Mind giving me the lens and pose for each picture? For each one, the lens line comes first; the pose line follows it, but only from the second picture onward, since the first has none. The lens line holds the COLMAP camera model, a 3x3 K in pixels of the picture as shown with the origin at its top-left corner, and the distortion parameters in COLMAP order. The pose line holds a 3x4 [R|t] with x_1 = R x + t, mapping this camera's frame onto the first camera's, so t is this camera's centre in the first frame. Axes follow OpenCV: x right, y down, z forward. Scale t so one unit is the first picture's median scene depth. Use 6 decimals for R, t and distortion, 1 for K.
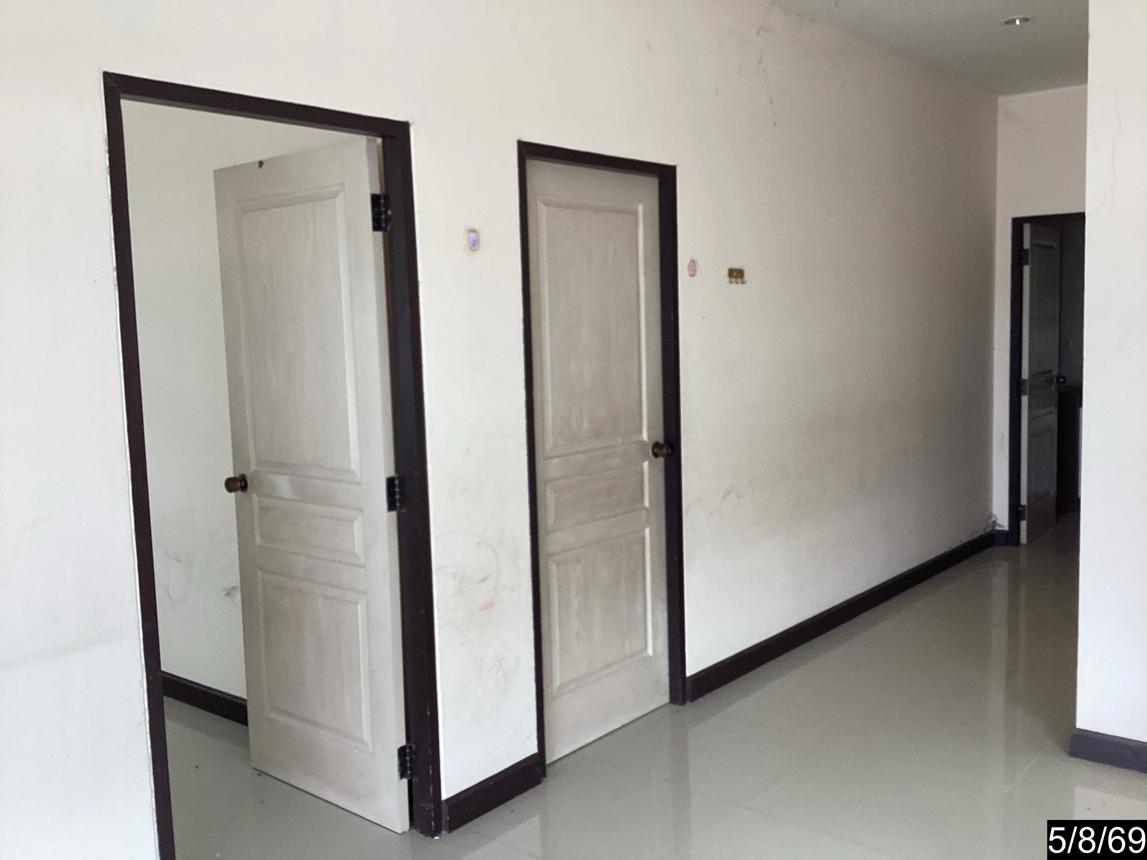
lens RADIAL K [[1056.3, 0, 569.4], [0, 1056.3, 435.5], [0, 0, 1]] dist [0.133854, -0.279714]
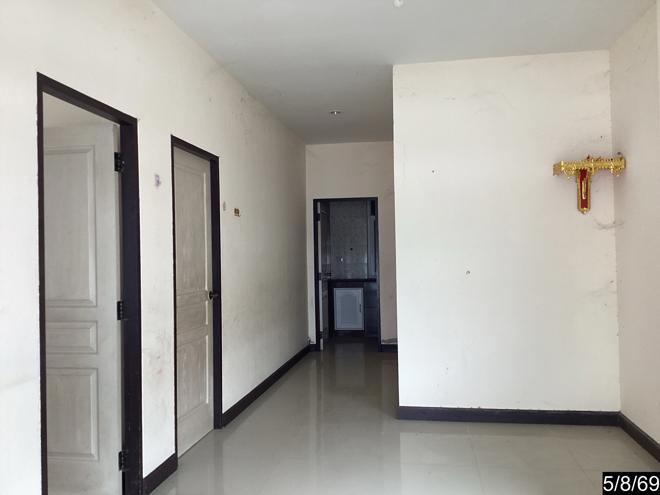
lens RADIAL K [[607.8, 0, 327.6], [0, 607.8, 250.6], [0, 0, 1]] dist [0.133854, -0.279714]
pose [[0.851722, 0.019338, 0.523637, -0.366584], [0.048086, 0.992217, -0.114858, 0.079968], [-0.521783, 0.123007, 0.844164, -0.096648]]
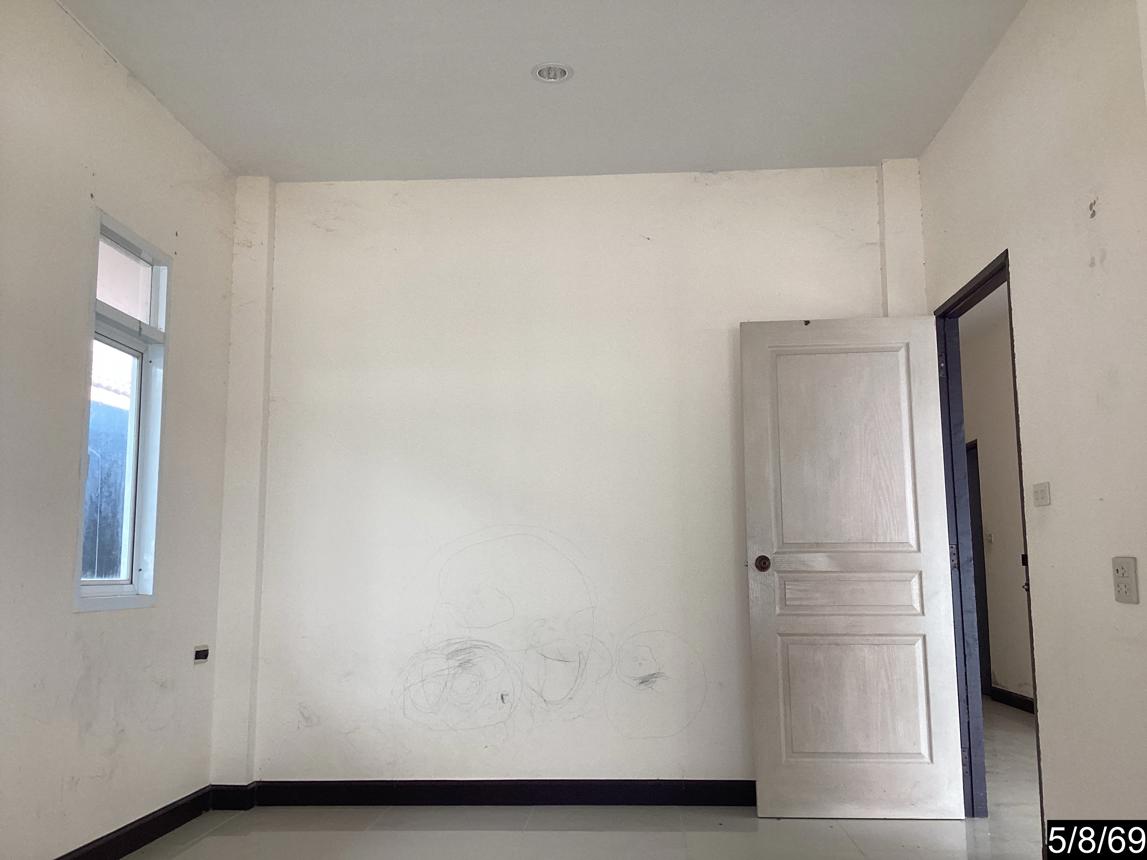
lens RADIAL K [[1056.3, 0, 569.4], [0, 1056.3, 435.5], [0, 0, 1]] dist [0.133854, -0.279714]
pose [[0.802276, 0.107663, 0.587165, -1.227981], [0.044339, 0.970138, -0.238468, 0.184652], [-0.595305, 0.217352, 0.773544, 0.148735]]
